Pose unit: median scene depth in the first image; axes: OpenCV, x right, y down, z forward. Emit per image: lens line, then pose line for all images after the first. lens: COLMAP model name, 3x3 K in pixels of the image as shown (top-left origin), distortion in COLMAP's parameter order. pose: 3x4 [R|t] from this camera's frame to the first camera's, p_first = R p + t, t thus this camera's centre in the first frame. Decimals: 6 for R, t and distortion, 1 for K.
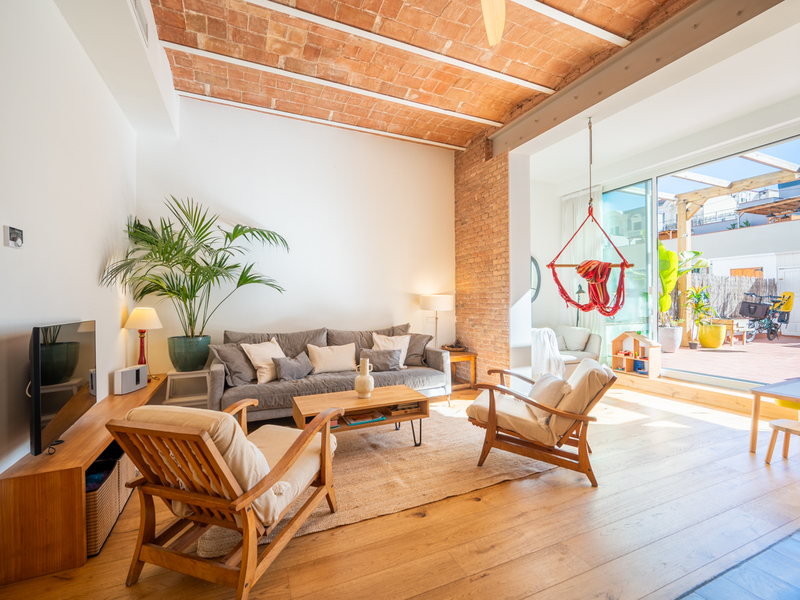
lens RADIAL K [[355.3, 0, 406.8], [0, 355.3, 298.5], [0, 0, 1]] dist [0.000729, -0.000592]
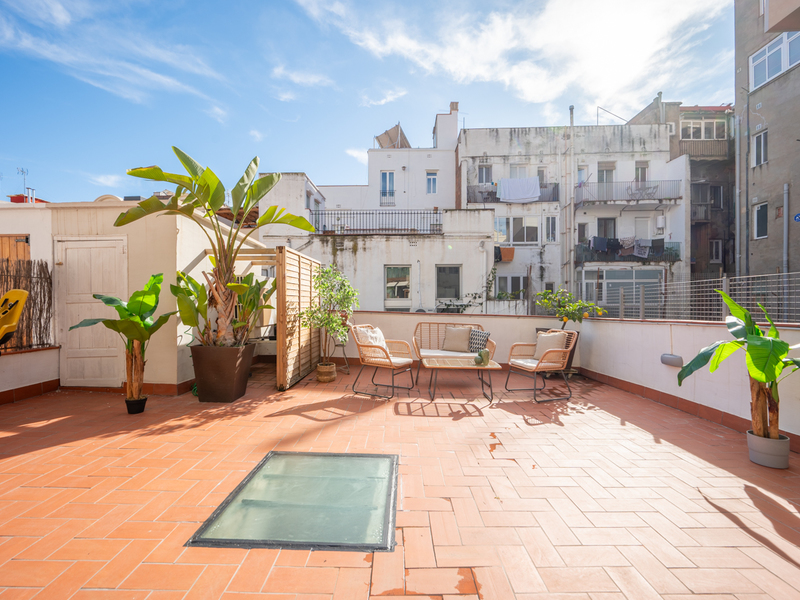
lens RADIAL K [[355.3, 0, 393.6], [0, 355.3, 301.4], [0, 0, 1]] dist [0.000729, -0.000592]
pose [[0.431641, 0.003988, 0.902037, 1.581085], [-0.004533, 0.999987, -0.002252, -0.012930], [-0.902034, -0.003117, 0.431654, 0.797182]]
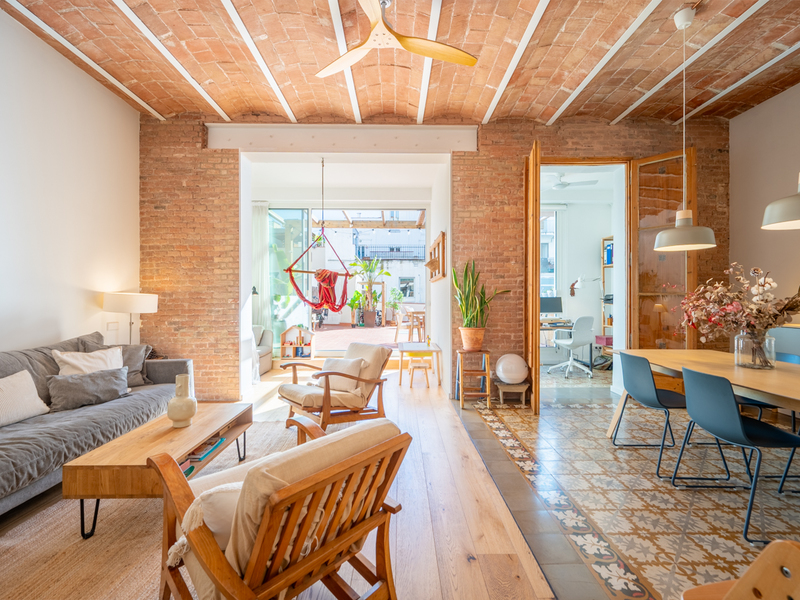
lens RADIAL K [[355.3, 0, 392.2], [0, 355.3, 299.5], [0, 0, 1]] dist [0.000729, -0.000592]
pose [[0.413419, 0.005630, 0.910524, -0.388990], [-0.004437, 0.999981, -0.004169, 0.005033], [-0.910530, -0.002317, 0.413436, 0.170127]]
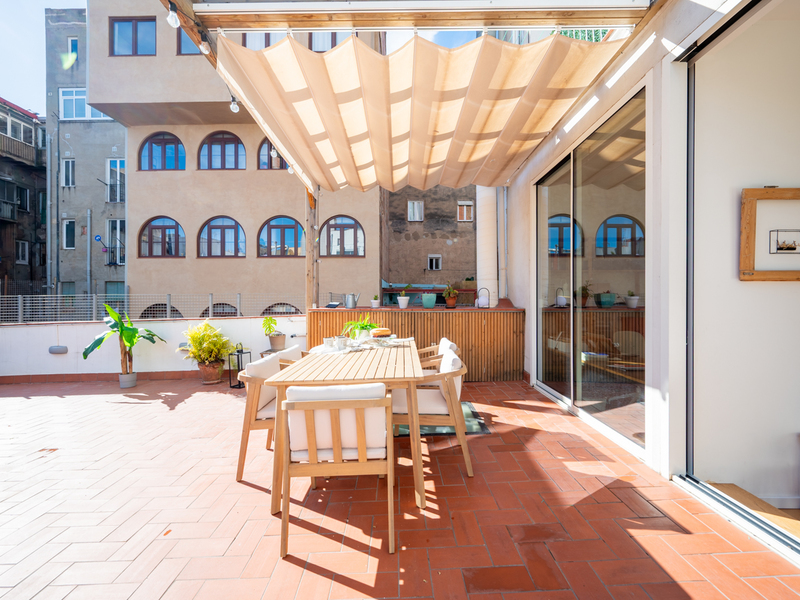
lens RADIAL K [[355.3, 0, 399.7], [0, 355.3, 302.3], [0, 0, 1]] dist [0.000729, -0.000592]
pose [[-0.905117, 0.001668, 0.425160, 1.042476], [0.002429, 0.999996, 0.001249, -0.039430], [-0.425156, 0.002163, -0.905117, 1.178723]]
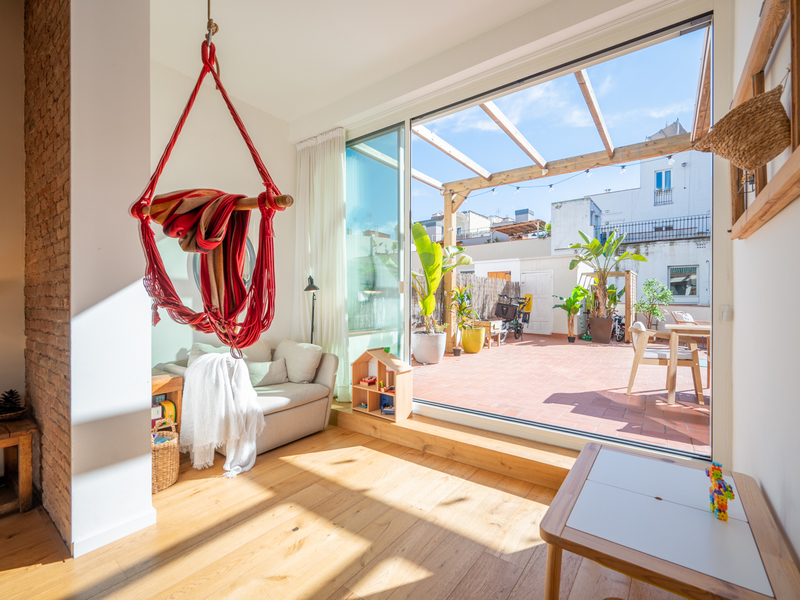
lens RADIAL K [[355.3, 0, 400.5], [0, 355.3, 297.6], [0, 0, 1]] dist [0.000729, -0.000592]
pose [[0.876336, 0.008580, 0.481624, 0.366294], [-0.007501, 0.999963, -0.004164, 0.000182], [-0.481642, 0.000036, 0.876368, 0.418164]]
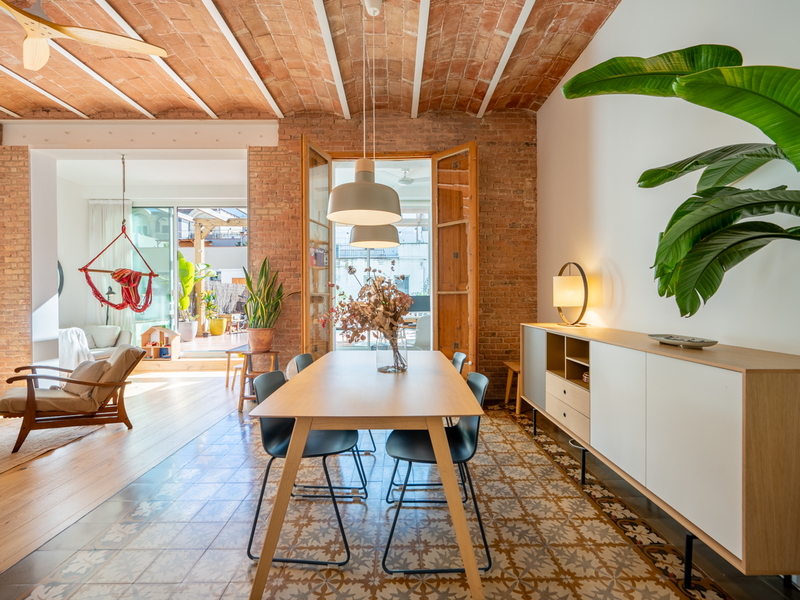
lens RADIAL K [[355.3, 0, 391.5], [0, 355.3, 299.4], [0, 0, 1]] dist [0.000729, -0.000592]
pose [[0.416966, -0.000497, 0.908922, -0.162315], [0.000776, 1.000000, 0.000191, 0.001401], [-0.908922, 0.000625, 0.416966, -0.270495]]
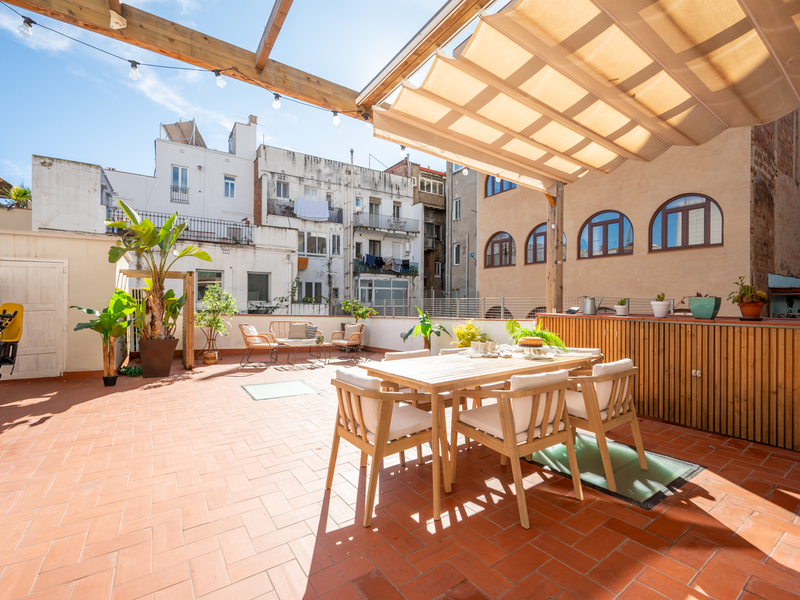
lens RADIAL K [[355.3, 0, 395.8], [0, 355.3, 306.9], [0, 0, 1]] dist [0.000729, -0.000592]
pose [[-0.158545, -0.012260, 0.987276, 0.802938], [-0.011534, 0.999878, 0.010564, -0.044964], [-0.987284, -0.009712, -0.158667, 0.902776]]
